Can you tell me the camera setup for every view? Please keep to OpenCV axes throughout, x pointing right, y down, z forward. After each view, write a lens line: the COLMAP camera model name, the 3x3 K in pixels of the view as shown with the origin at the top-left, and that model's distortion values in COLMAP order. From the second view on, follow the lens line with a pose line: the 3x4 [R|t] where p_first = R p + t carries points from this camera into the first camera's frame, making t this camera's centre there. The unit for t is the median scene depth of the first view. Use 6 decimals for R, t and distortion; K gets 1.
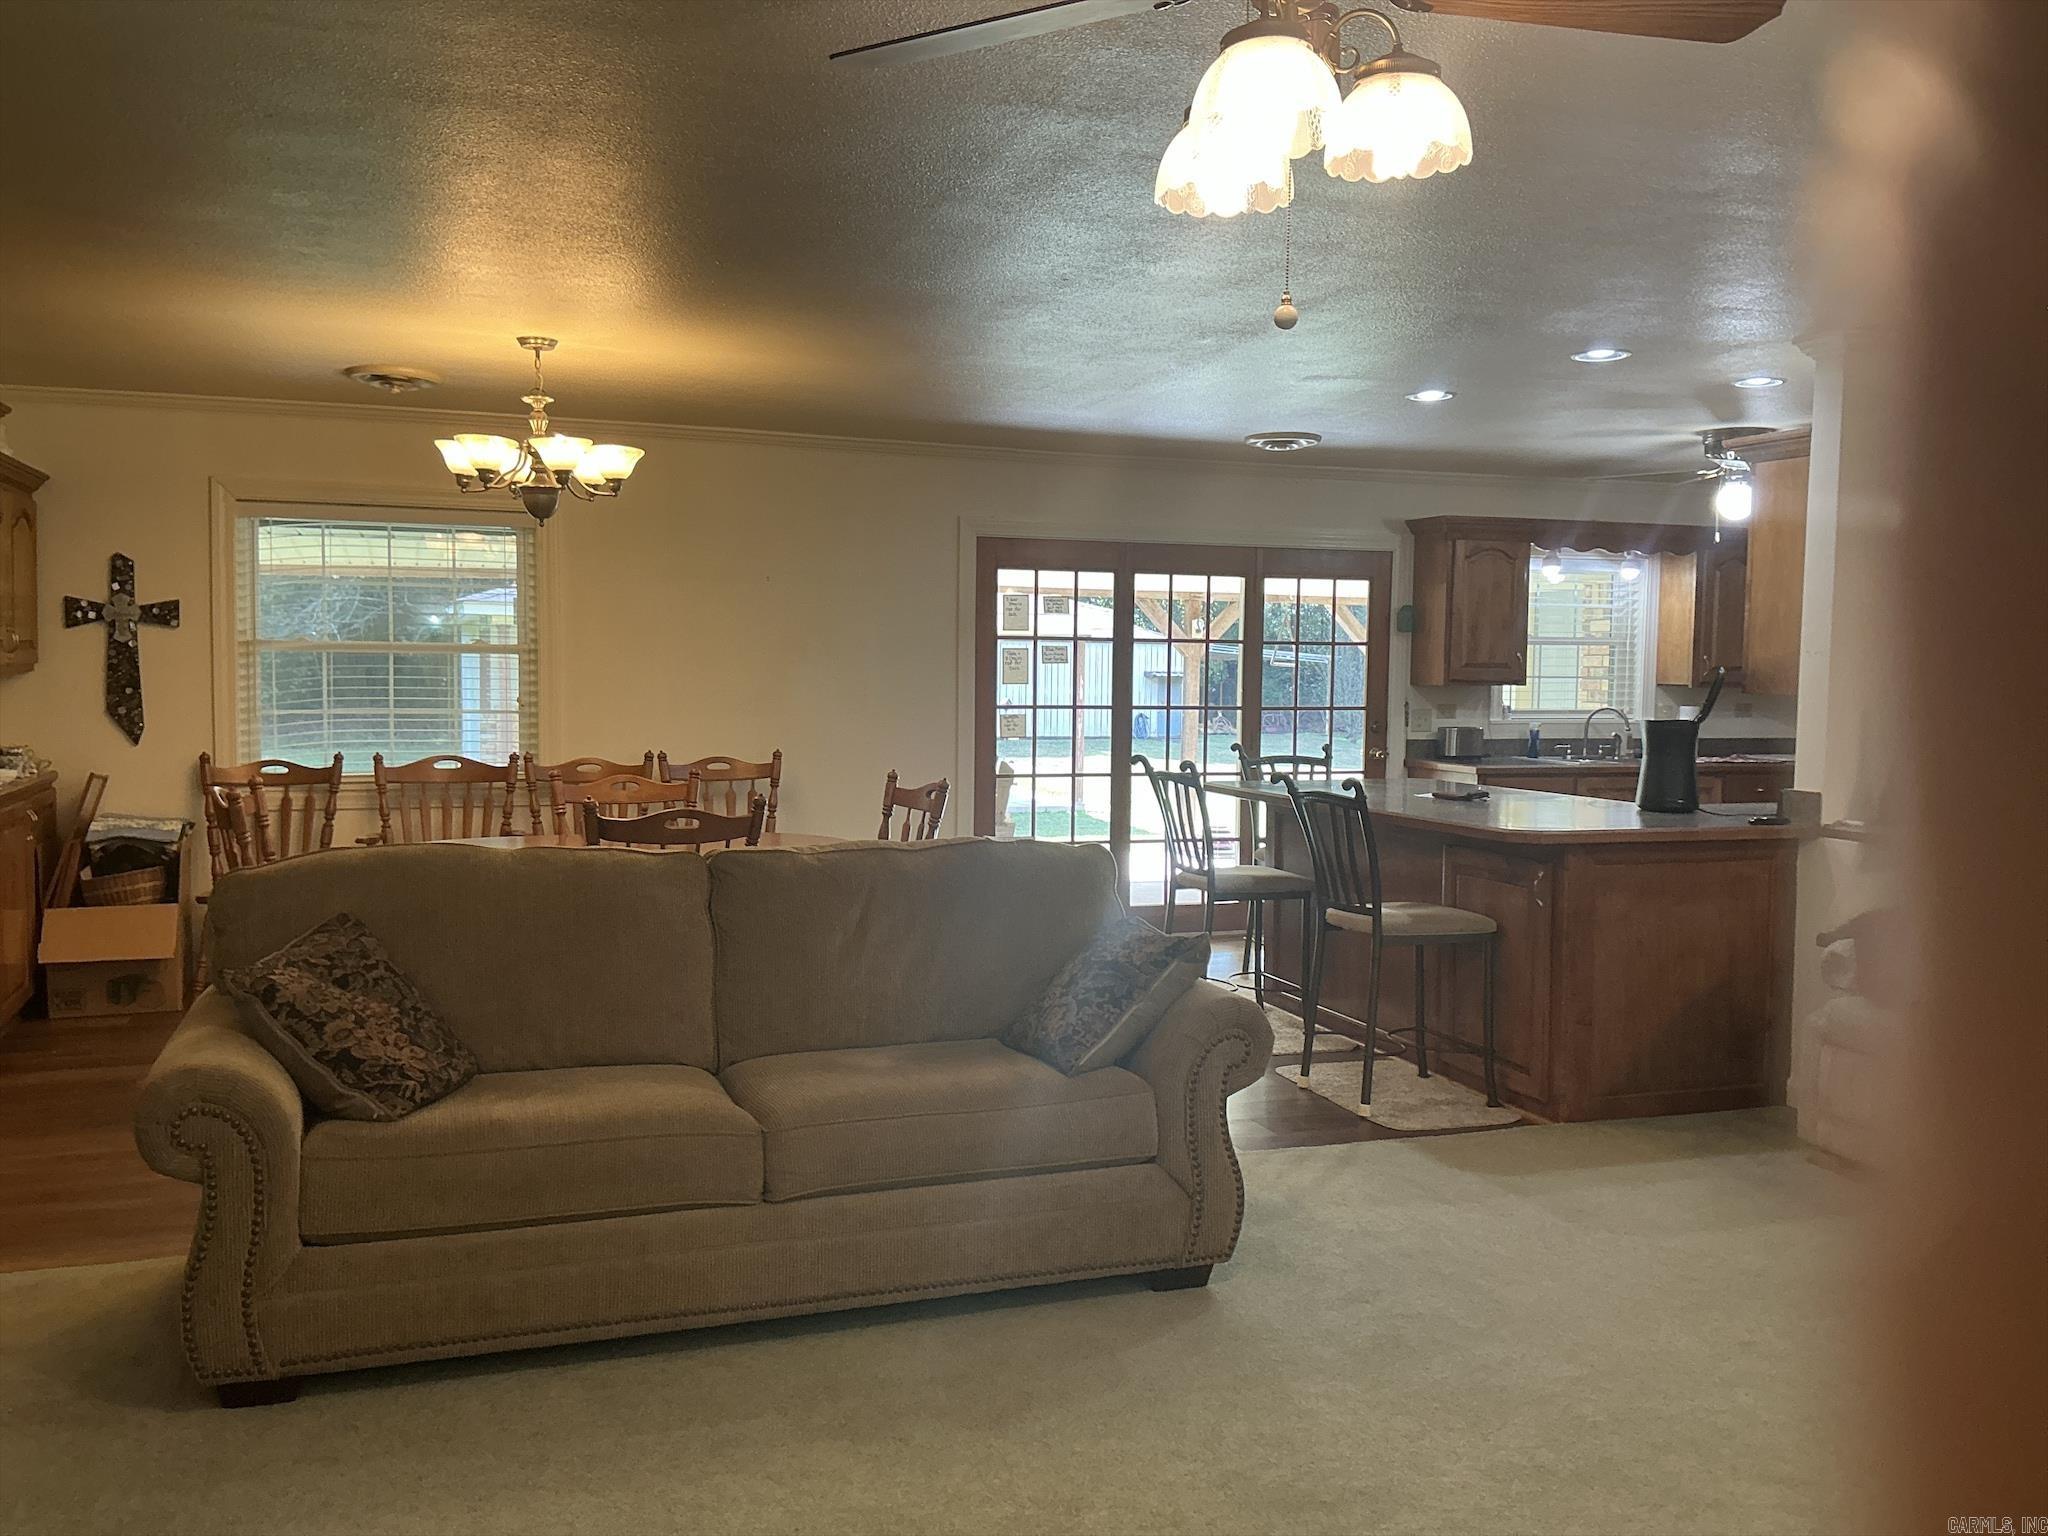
lens RADIAL K [[1694.9, 0, 1027.4], [0, 1694.9, 763.0], [0, 0, 1]] dist [0.156685, -0.341251]
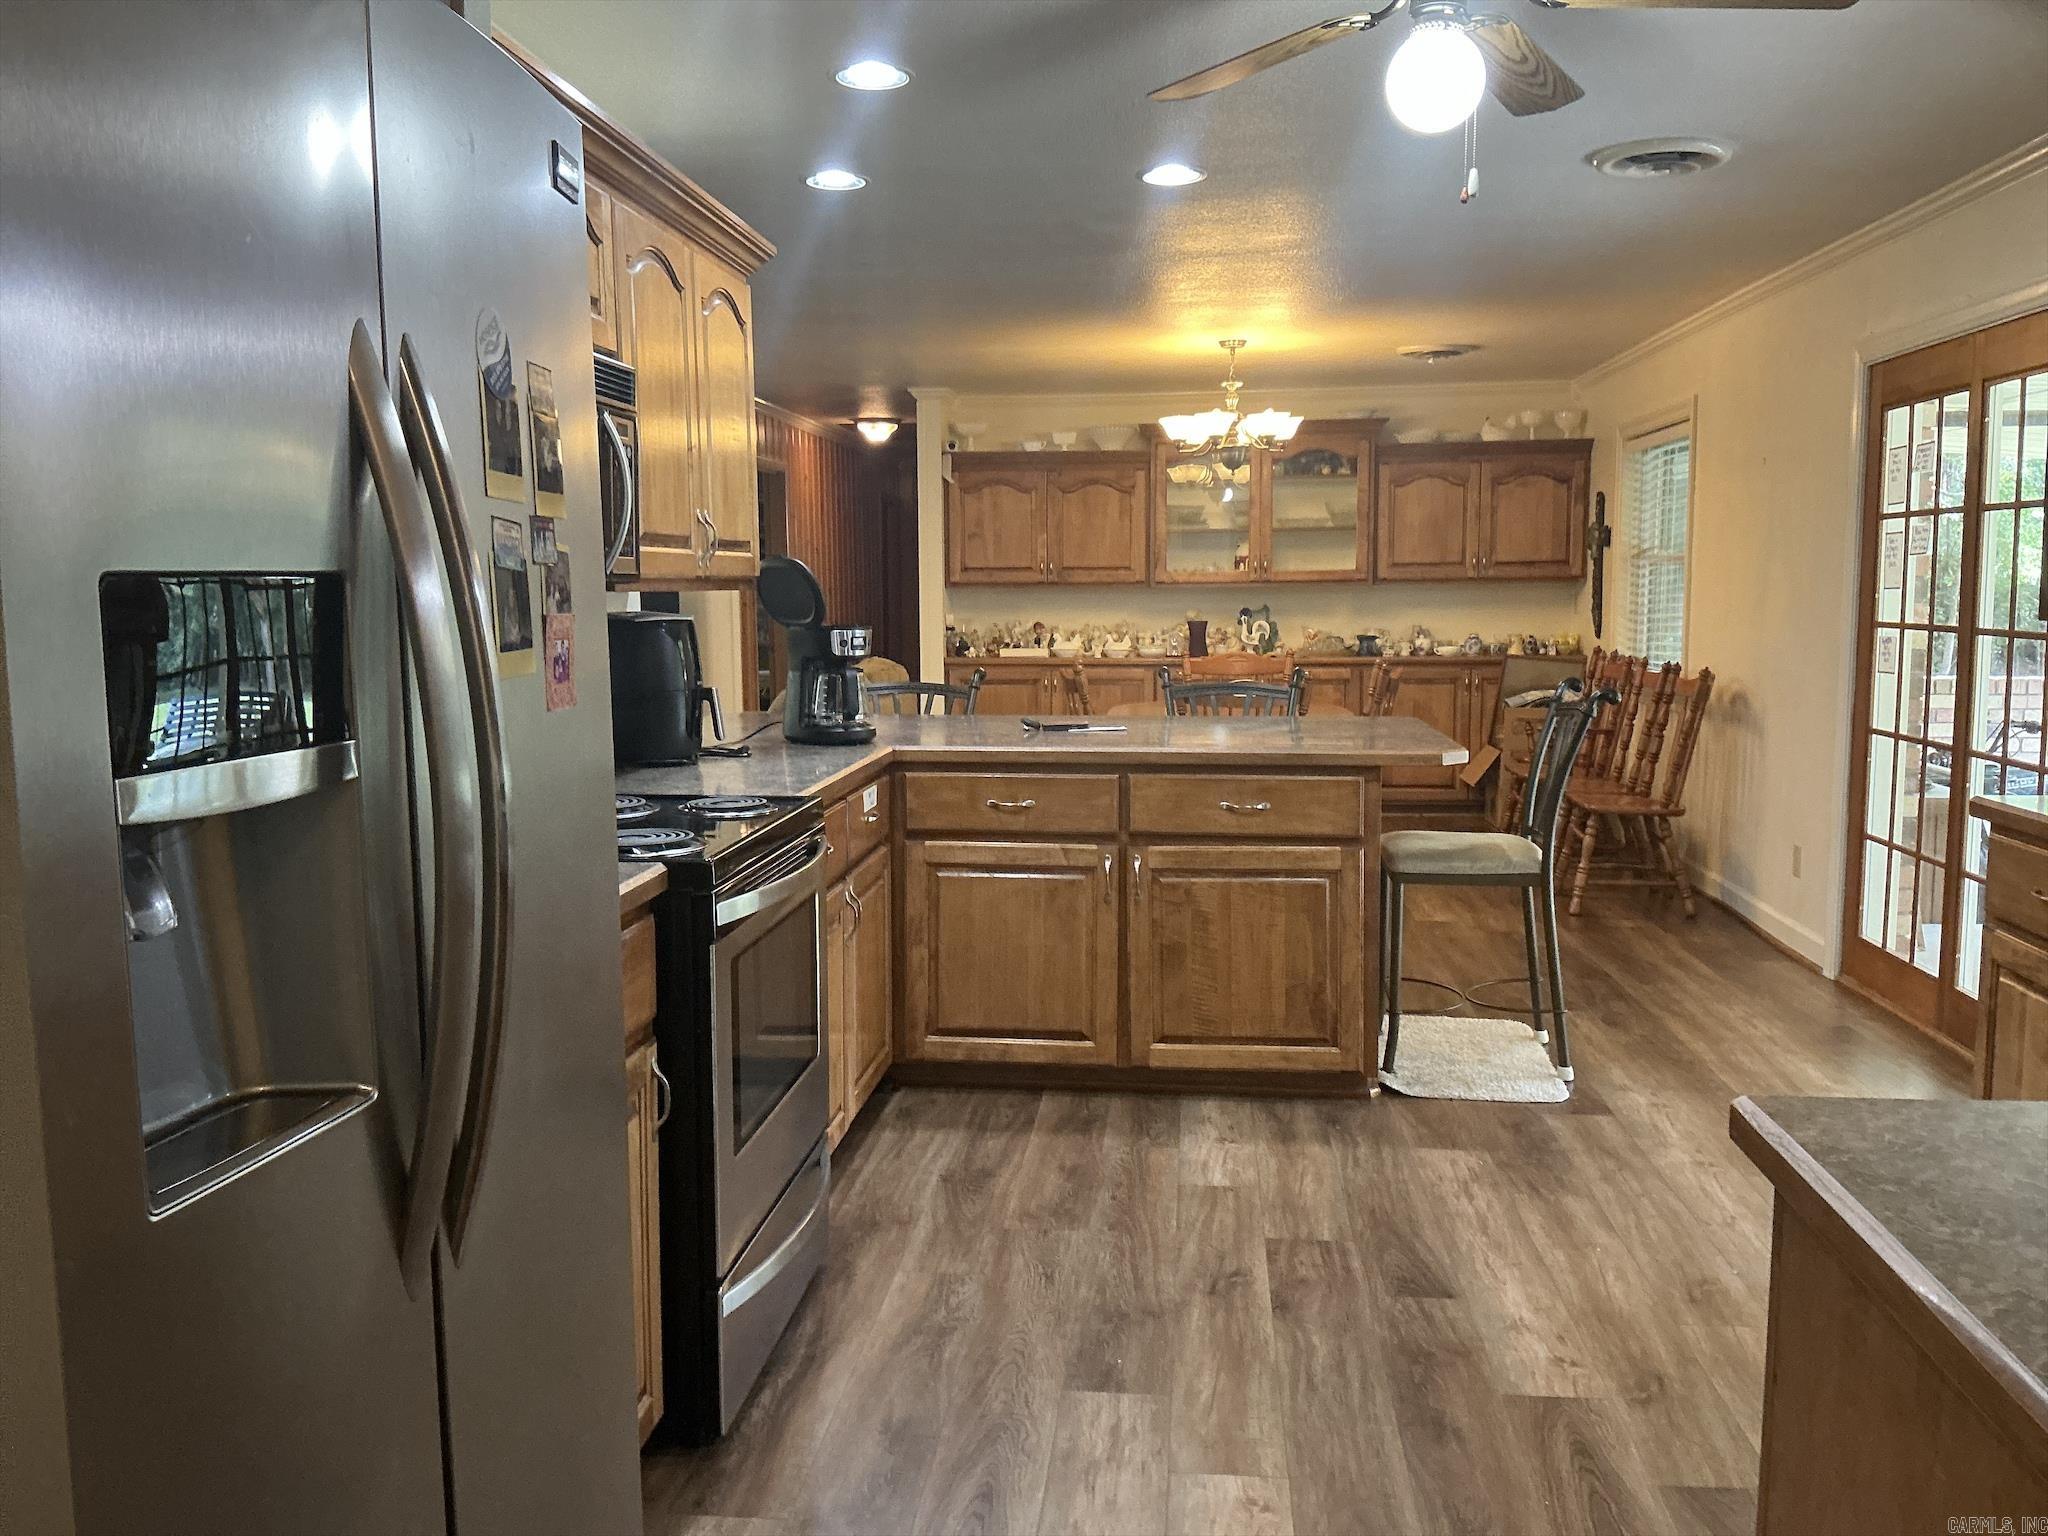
lens RADIAL K [[1694.9, 0, 1027.4], [0, 1694.9, 763.0], [0, 0, 1]] dist [0.156685, -0.341251]
pose [[-0.433852, 0.084032, -0.897057, 0.925459], [-0.055007, 0.991313, 0.119465, -0.052960], [0.899304, 0.101174, -0.425461, 1.272391]]
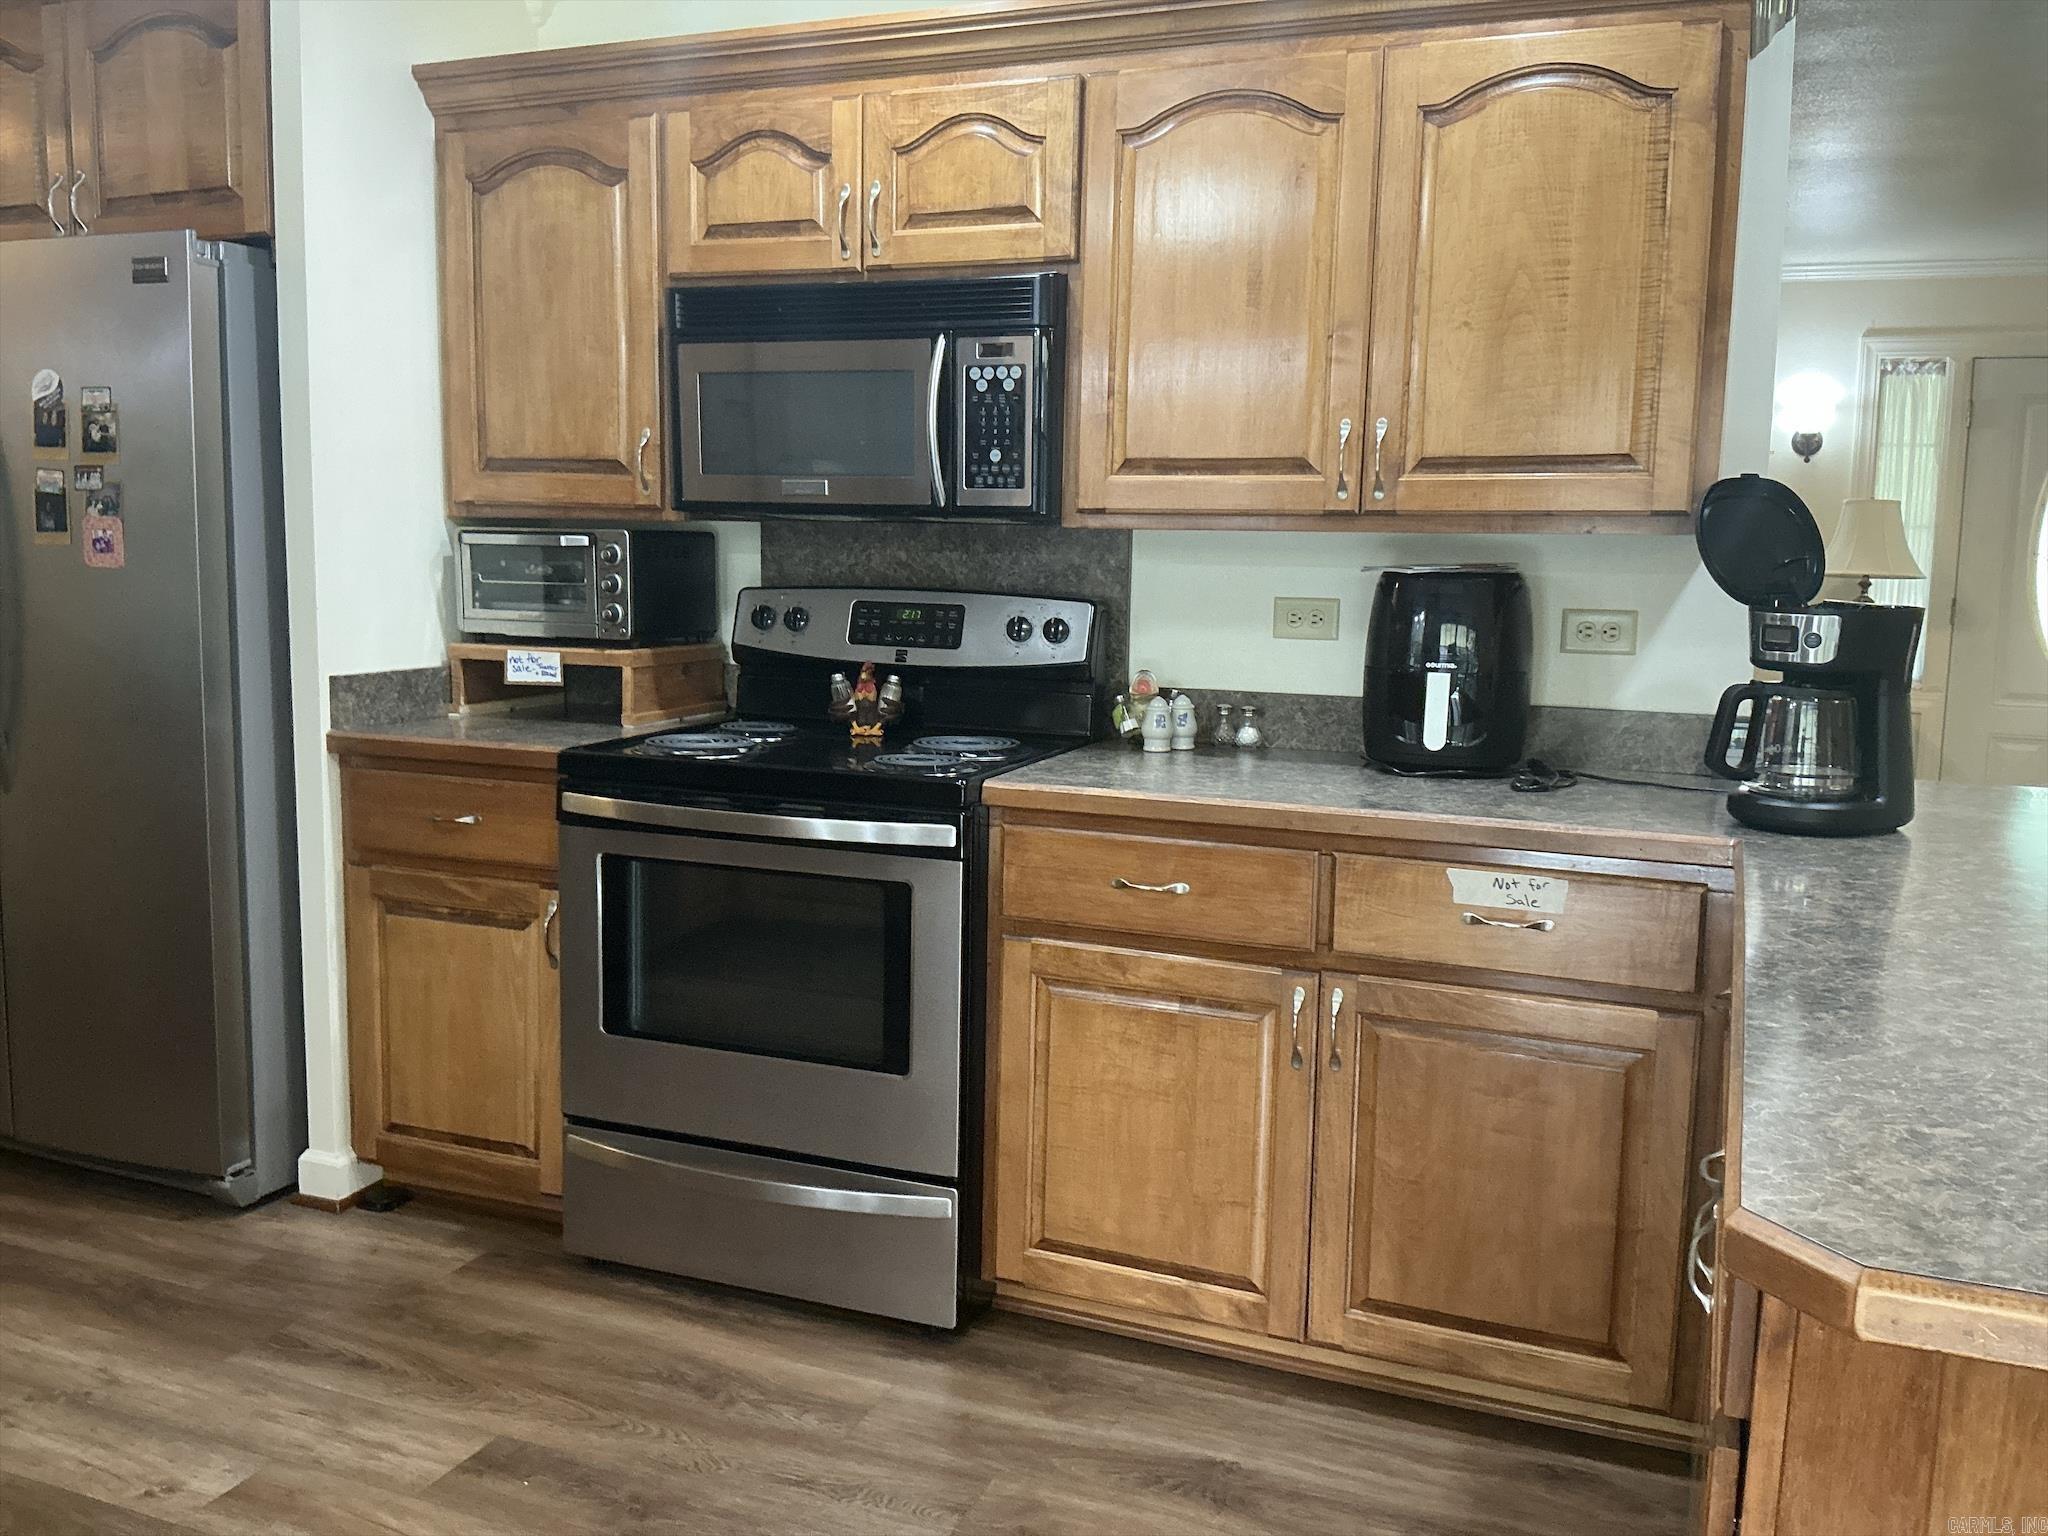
lens RADIAL K [[1694.9, 0, 1027.4], [0, 1694.9, 763.0], [0, 0, 1]] dist [0.156685, -0.341251]
pose [[-0.743917, -0.115810, 0.658161, 0.221284], [0.013943, 0.981966, 0.188545, -0.059827], [-0.668126, 0.149439, -0.728886, 1.288695]]
